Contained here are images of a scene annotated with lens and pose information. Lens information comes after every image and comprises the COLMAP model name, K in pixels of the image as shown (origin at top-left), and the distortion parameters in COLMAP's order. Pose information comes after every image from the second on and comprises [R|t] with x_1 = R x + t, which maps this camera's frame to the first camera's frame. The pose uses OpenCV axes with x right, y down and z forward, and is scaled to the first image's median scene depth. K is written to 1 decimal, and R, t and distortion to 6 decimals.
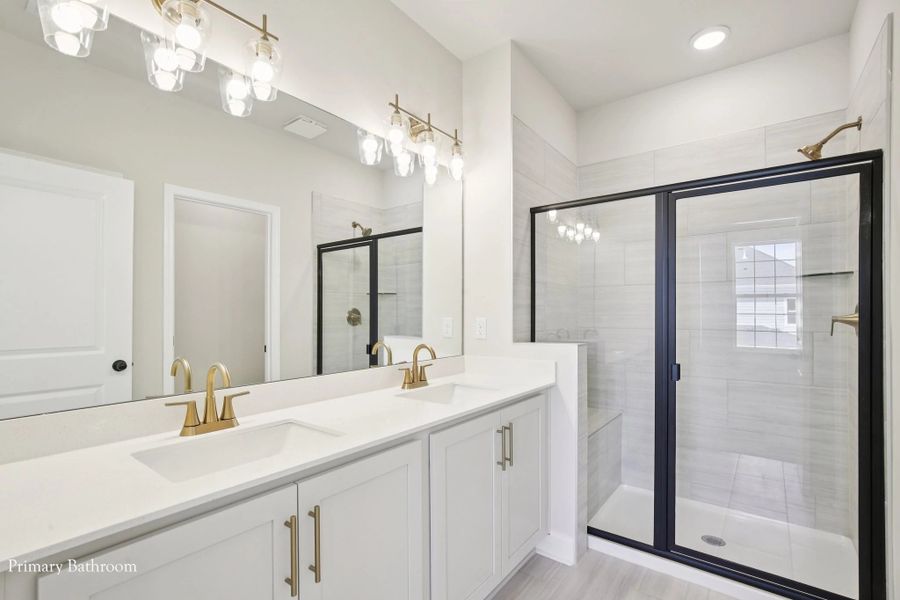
lens RADIAL K [[413.5, 0, 445.7], [0, 413.5, 307.3], [0, 0, 1]] dist [-0.004657, 0.000377]
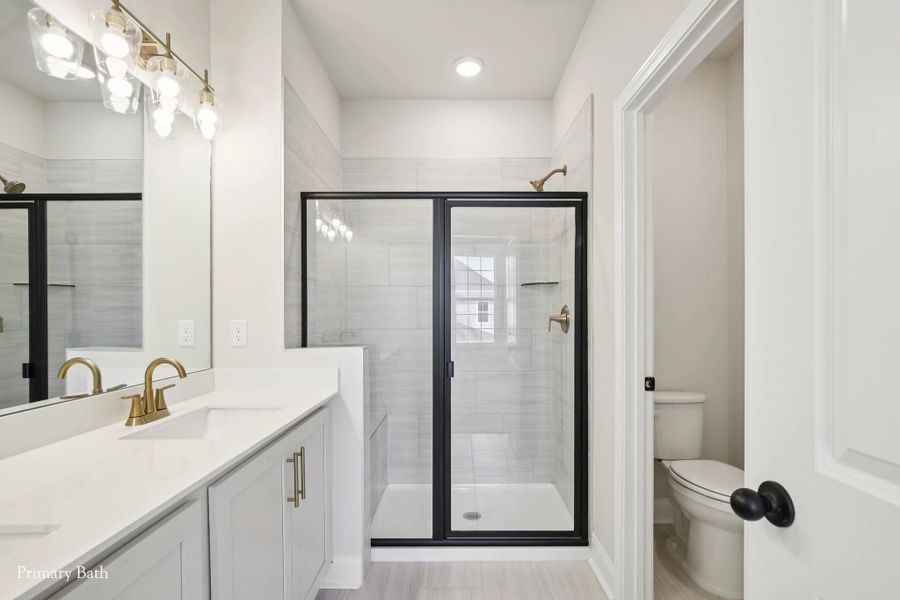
lens RADIAL K [[422.8, 0, 453.1], [0, 422.8, 313.0], [0, 0, 1]] dist [-0.002536, 0.001474]
pose [[0.794825, 0.000851, 0.606838, -0.089165], [-0.008217, 0.999922, 0.009361, 0.001504], [-0.606783, -0.012427, 0.794771, 0.115934]]
